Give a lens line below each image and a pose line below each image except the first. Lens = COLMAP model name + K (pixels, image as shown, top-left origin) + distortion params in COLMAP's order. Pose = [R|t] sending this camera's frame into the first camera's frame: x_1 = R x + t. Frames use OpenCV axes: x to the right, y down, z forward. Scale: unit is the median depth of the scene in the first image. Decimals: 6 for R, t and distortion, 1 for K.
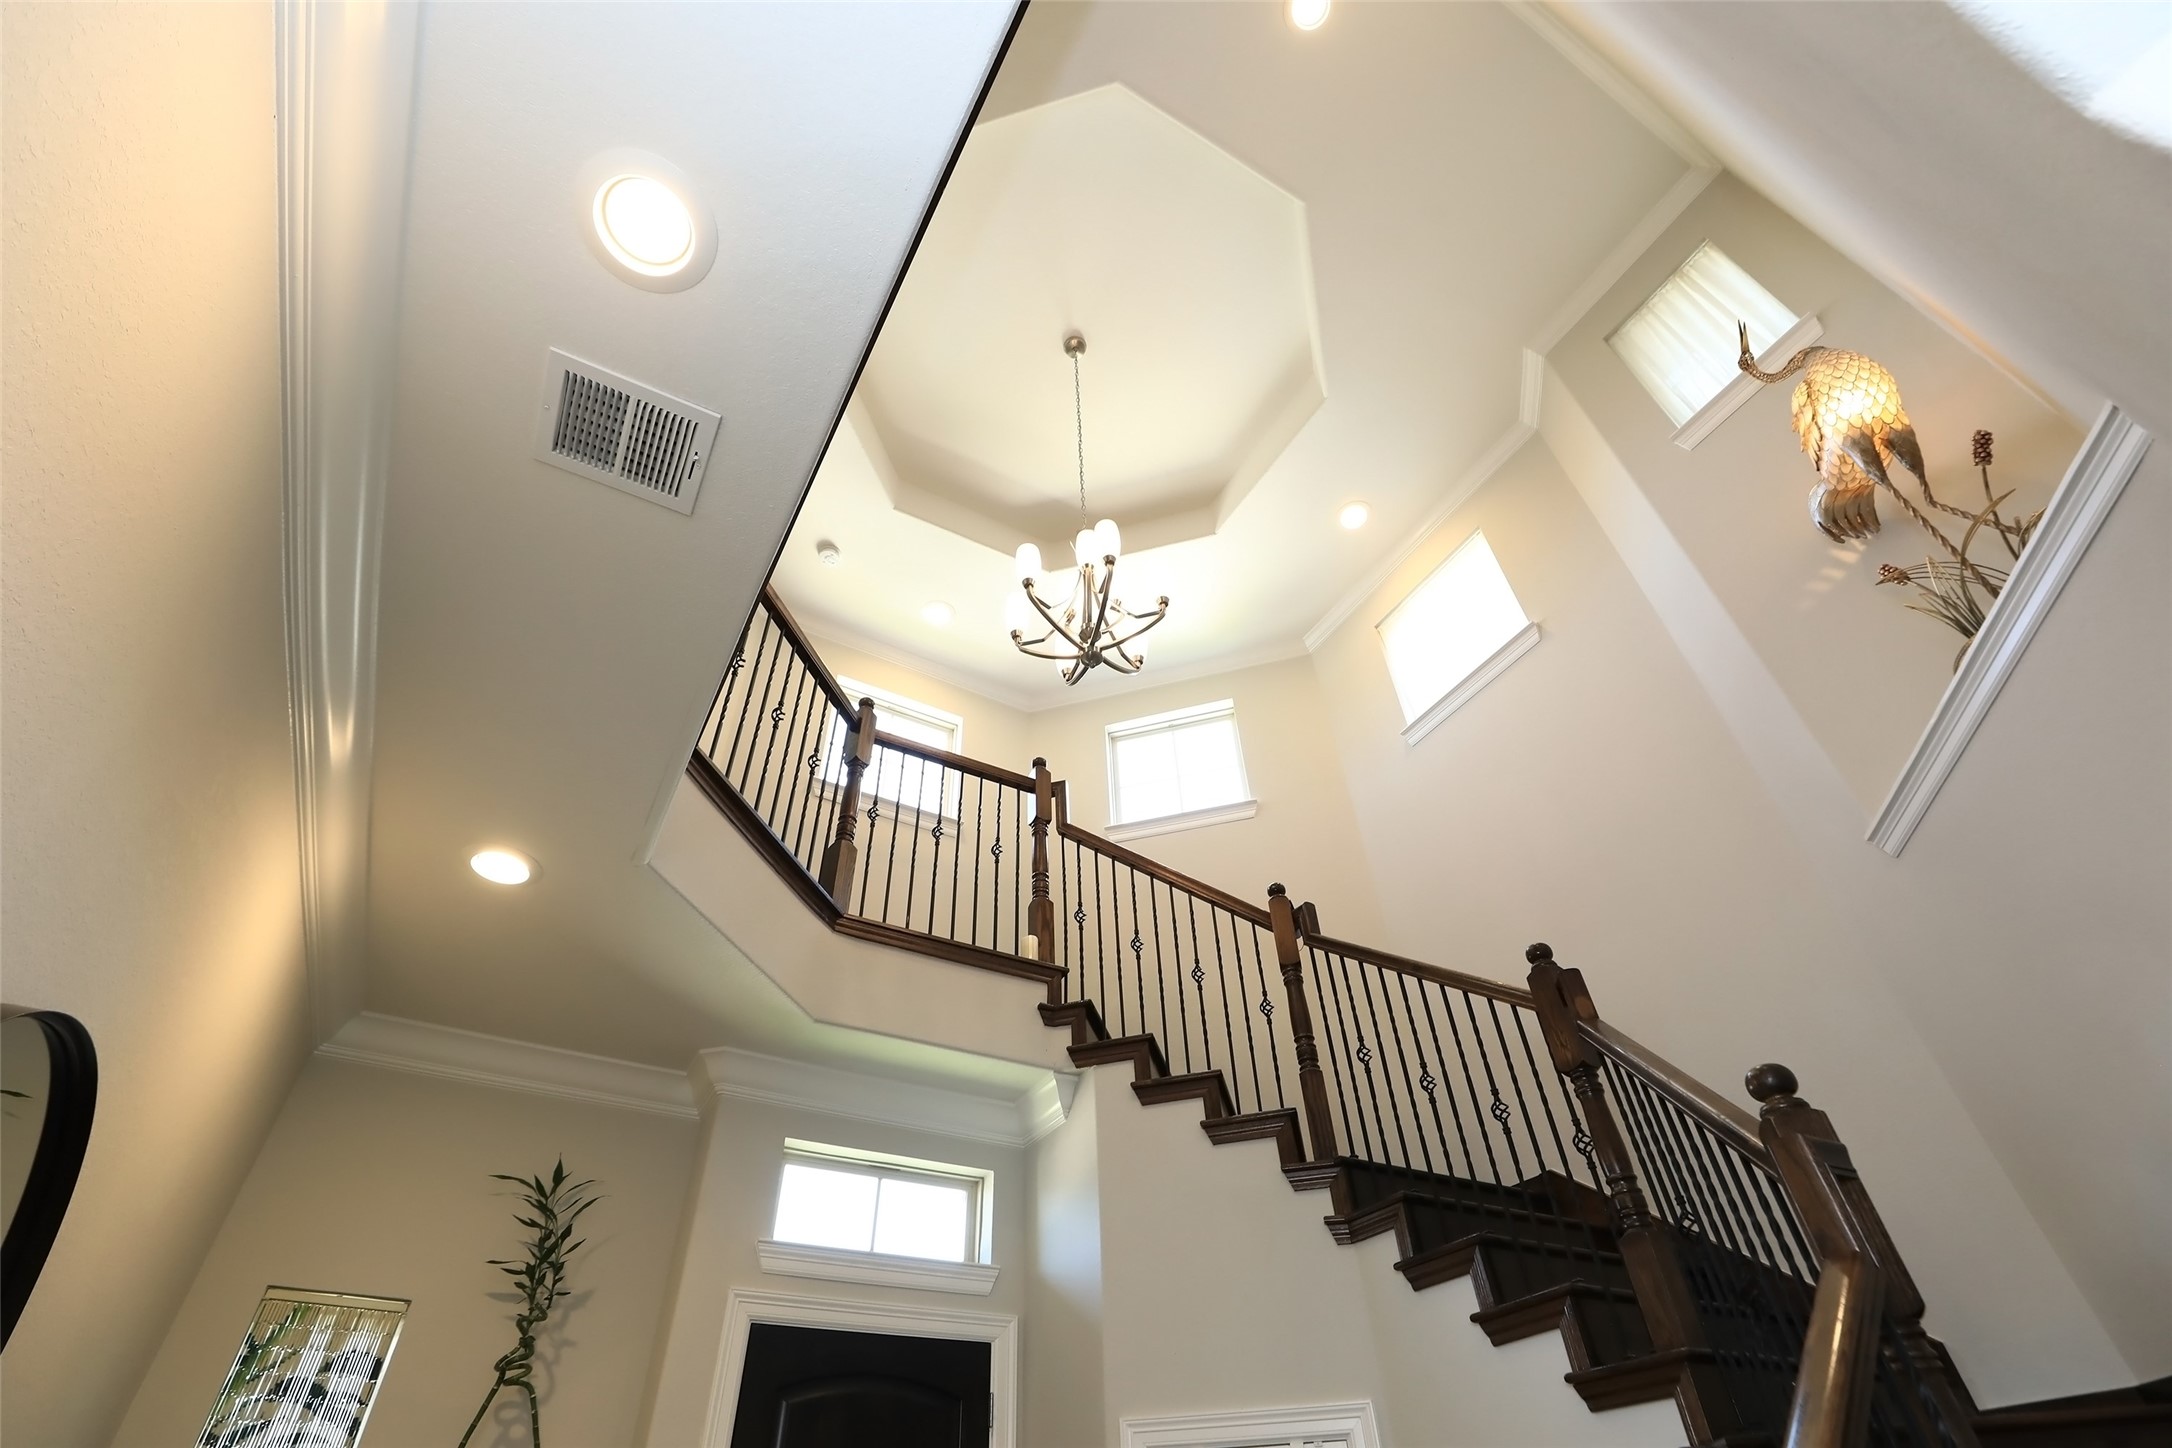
lens RADIAL K [[994.7, 0, 1078.1], [0, 994.7, 715.9], [0, 0, 1]] dist [-0.035370, 0.003601]
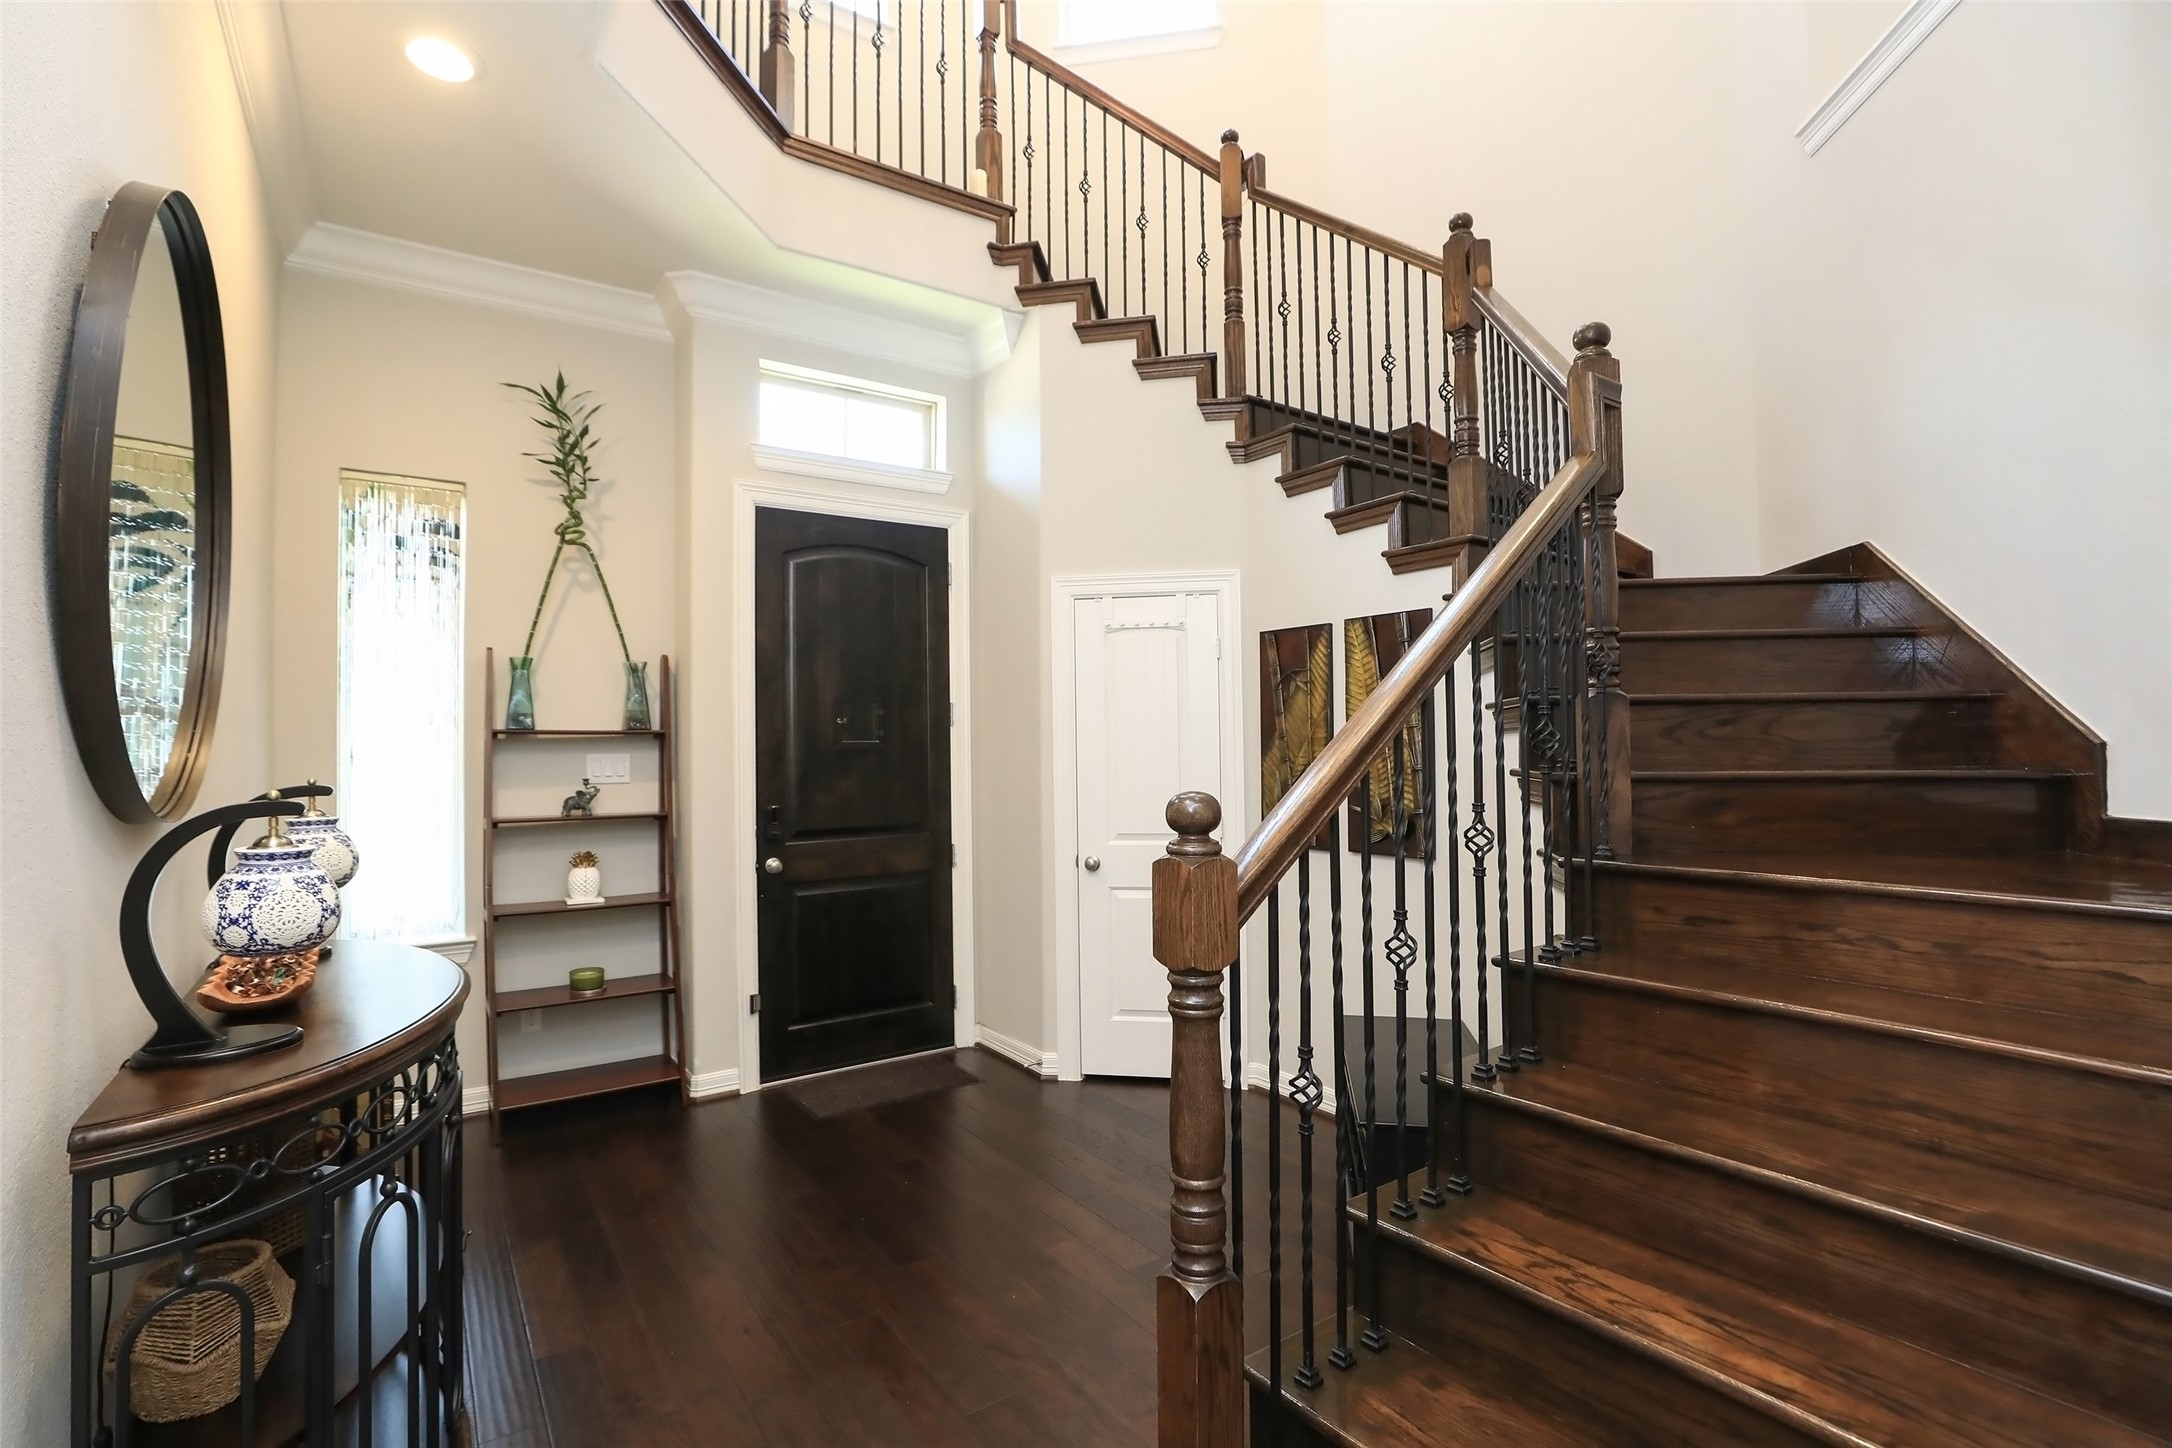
lens RADIAL K [[994.7, 0, 1081.2], [0, 994.7, 728.6], [0, 0, 1]] dist [-0.035370, 0.003601]
pose [[0.995247, 0.015322, 0.096173, -0.037313], [-0.075208, 0.748313, 0.659069, -0.019263], [-0.061869, -0.663169, 0.745908, -0.127456]]
